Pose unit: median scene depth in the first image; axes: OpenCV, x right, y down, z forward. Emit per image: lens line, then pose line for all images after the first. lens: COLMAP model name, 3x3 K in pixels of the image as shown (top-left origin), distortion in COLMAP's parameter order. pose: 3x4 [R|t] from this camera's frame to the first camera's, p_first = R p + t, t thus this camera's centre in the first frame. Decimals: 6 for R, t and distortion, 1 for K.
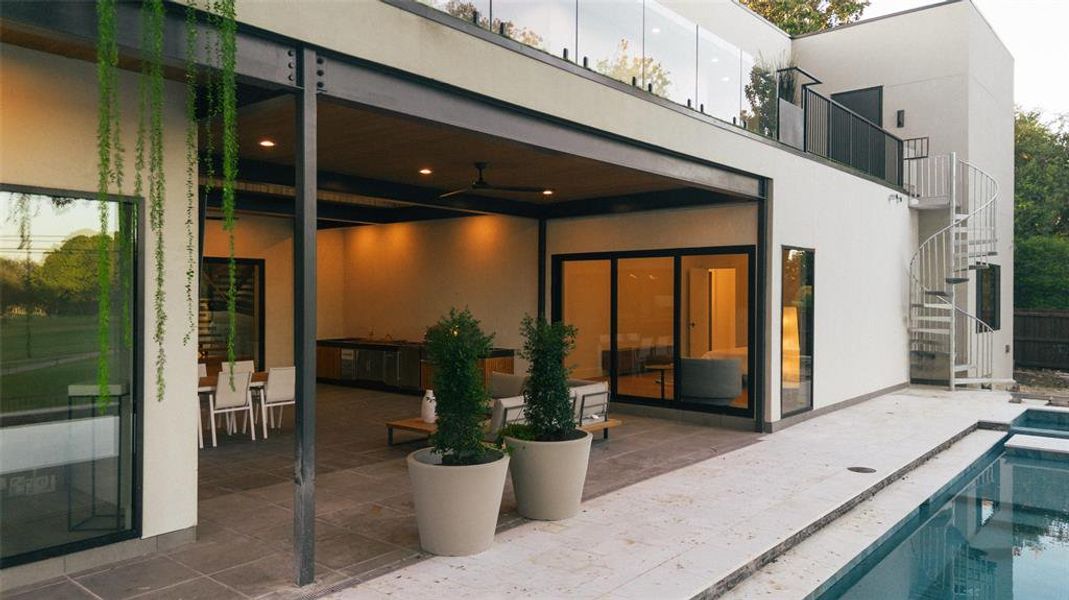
lens RADIAL K [[750.4, 0, 534.5], [0, 750.4, 300.0], [0, 0, 1]] dist [0.068077, -0.074467]
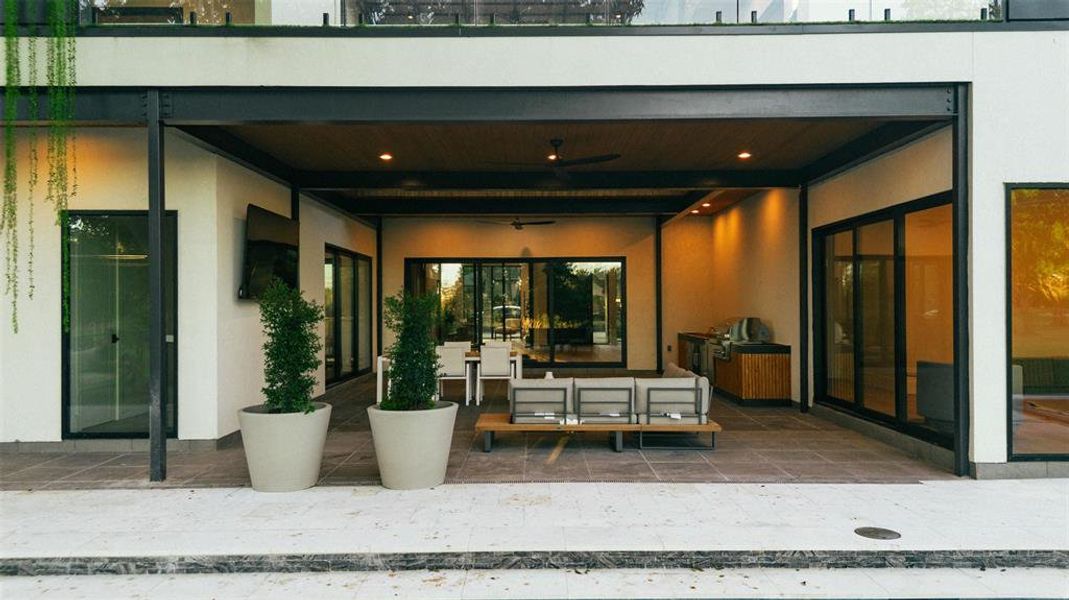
lens RADIAL K [[750.4, 0, 534.5], [0, 750.4, 300.0], [0, 0, 1]] dist [0.068077, -0.074467]
pose [[0.646698, -0.008101, -0.762703, 0.524575], [0.002212, 0.999959, -0.008745, 0.026227], [0.762743, 0.003969, 0.646689, 0.274829]]
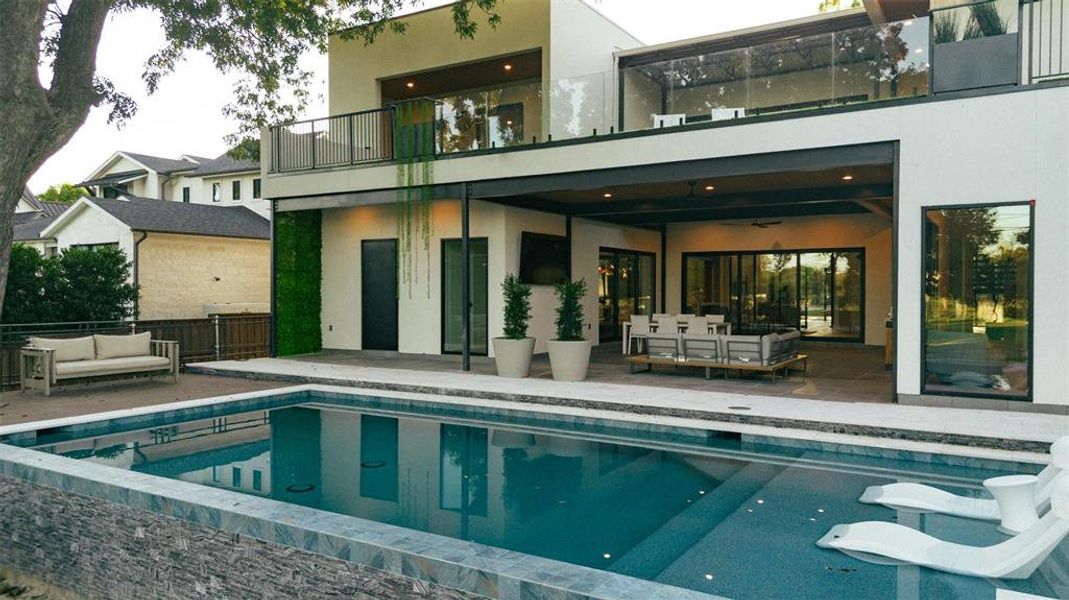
lens RADIAL K [[750.4, 0, 534.5], [0, 750.4, 300.0], [0, 0, 1]] dist [0.068077, -0.074467]
pose [[0.148141, 0.014233, -0.988864, 1.115182], [-0.005325, 0.999893, 0.013594, 0.028888], [0.988952, 0.003252, 0.148201, 0.366786]]
